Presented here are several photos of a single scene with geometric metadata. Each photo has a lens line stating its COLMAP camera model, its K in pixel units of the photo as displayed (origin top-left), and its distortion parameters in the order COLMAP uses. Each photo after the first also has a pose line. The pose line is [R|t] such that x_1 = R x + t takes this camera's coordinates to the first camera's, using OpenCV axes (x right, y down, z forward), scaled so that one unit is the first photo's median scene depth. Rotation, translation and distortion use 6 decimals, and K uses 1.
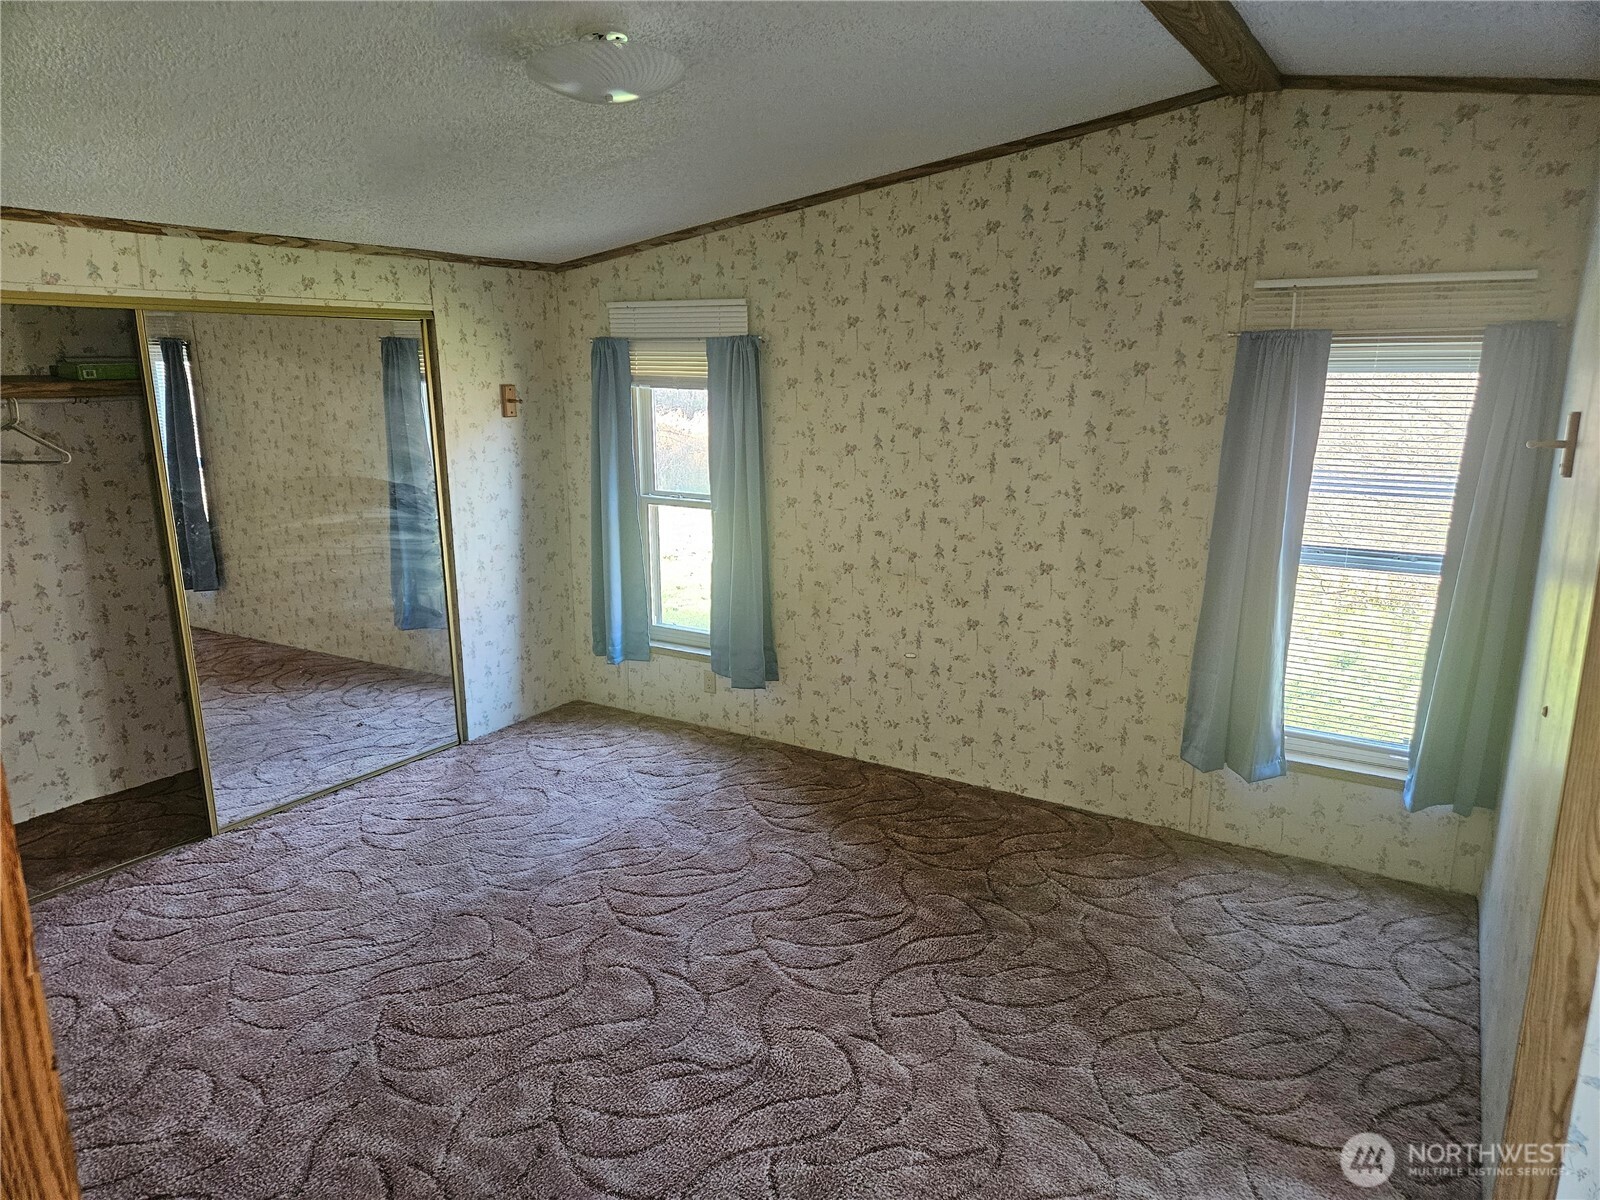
lens RADIAL K [[1045.7, 0, 803.9], [0, 1045.7, 618.5], [0, 0, 1]] dist [0.037900, -0.018956]
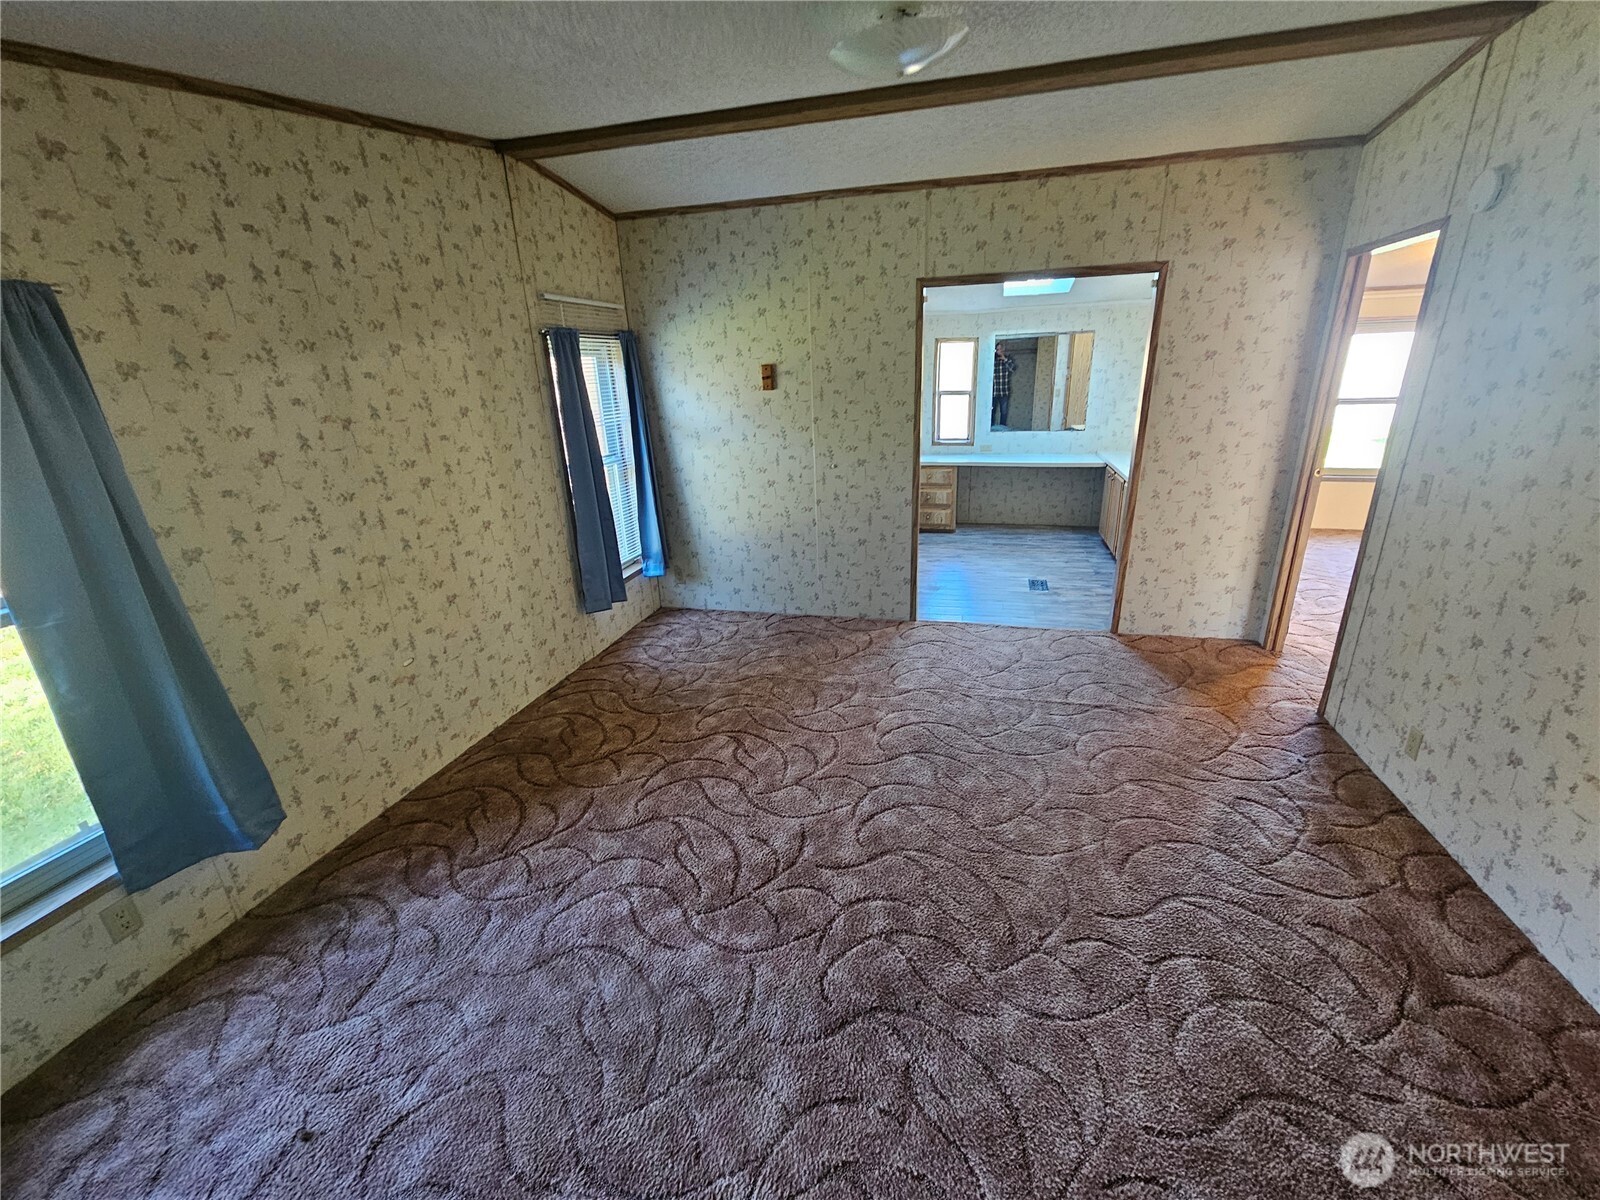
lens RADIAL K [[655.1, 0, 810.7], [0, 655.1, 587.7], [0, 0, 1]] dist [-0.001279, -0.000476]
pose [[-0.276300, -0.302619, 0.912184, -0.563052], [0.254314, 0.892278, 0.373046, -0.166095], [-0.926813, 0.335054, -0.169577, 0.802251]]
